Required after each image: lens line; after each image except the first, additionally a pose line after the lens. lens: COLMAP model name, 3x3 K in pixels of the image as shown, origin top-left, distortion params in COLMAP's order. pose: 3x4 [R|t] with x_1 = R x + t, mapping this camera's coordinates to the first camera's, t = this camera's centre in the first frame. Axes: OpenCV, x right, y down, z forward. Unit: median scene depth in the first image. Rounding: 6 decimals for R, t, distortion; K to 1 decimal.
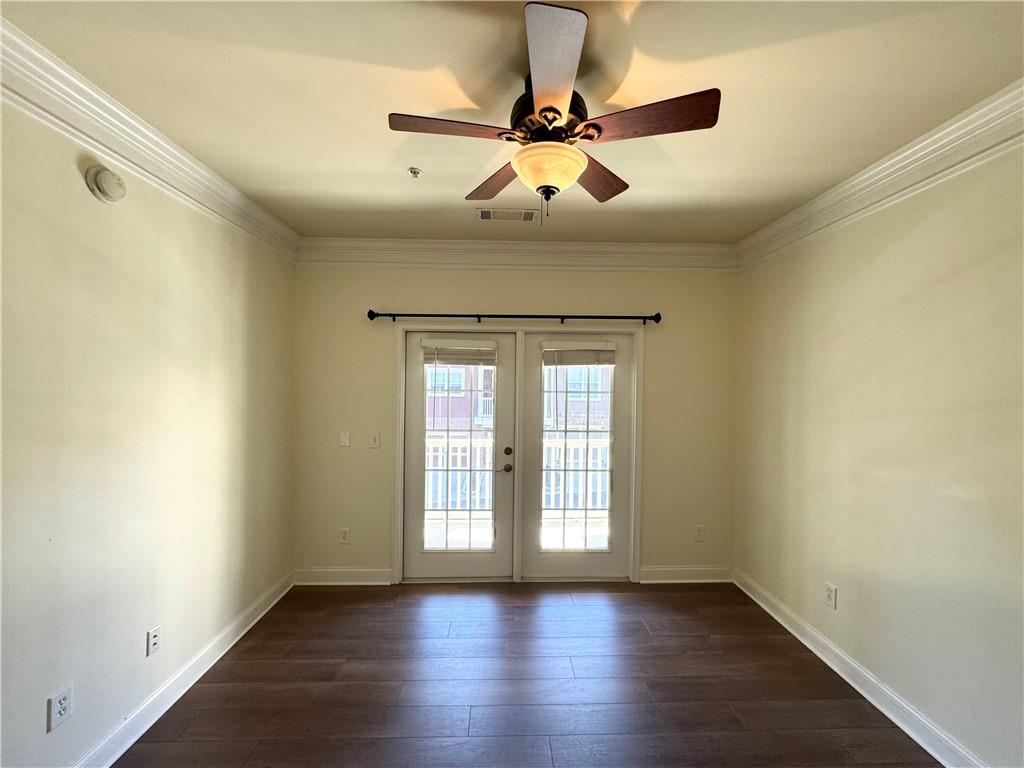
lens RADIAL K [[408.5, 0, 514.1], [0, 408.5, 382.5], [0, 0, 1]] dist [-0.004131, 0.000498]
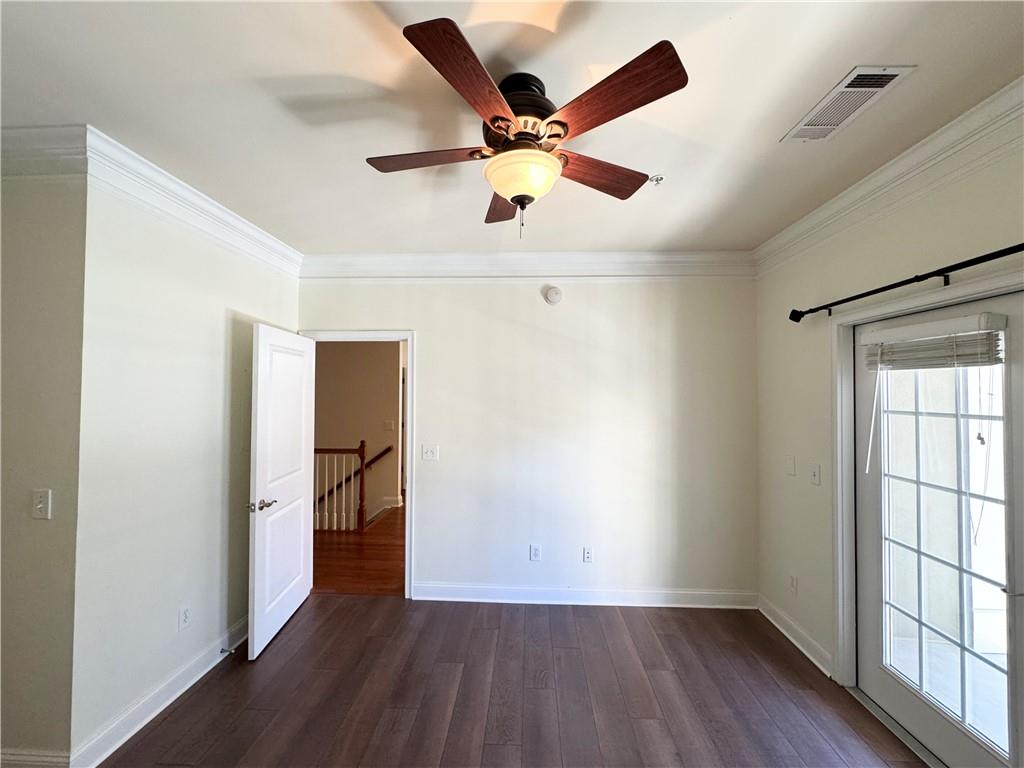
lens RADIAL K [[408.5, 0, 511.4], [0, 408.5, 385.0], [0, 0, 1]] dist [-0.004131, 0.000498]
pose [[-0.070243, -0.036056, -0.996878, 0.484960], [-0.011205, 0.999312, -0.035354, 0.006849], [0.997467, 0.008687, -0.070598, 0.488250]]
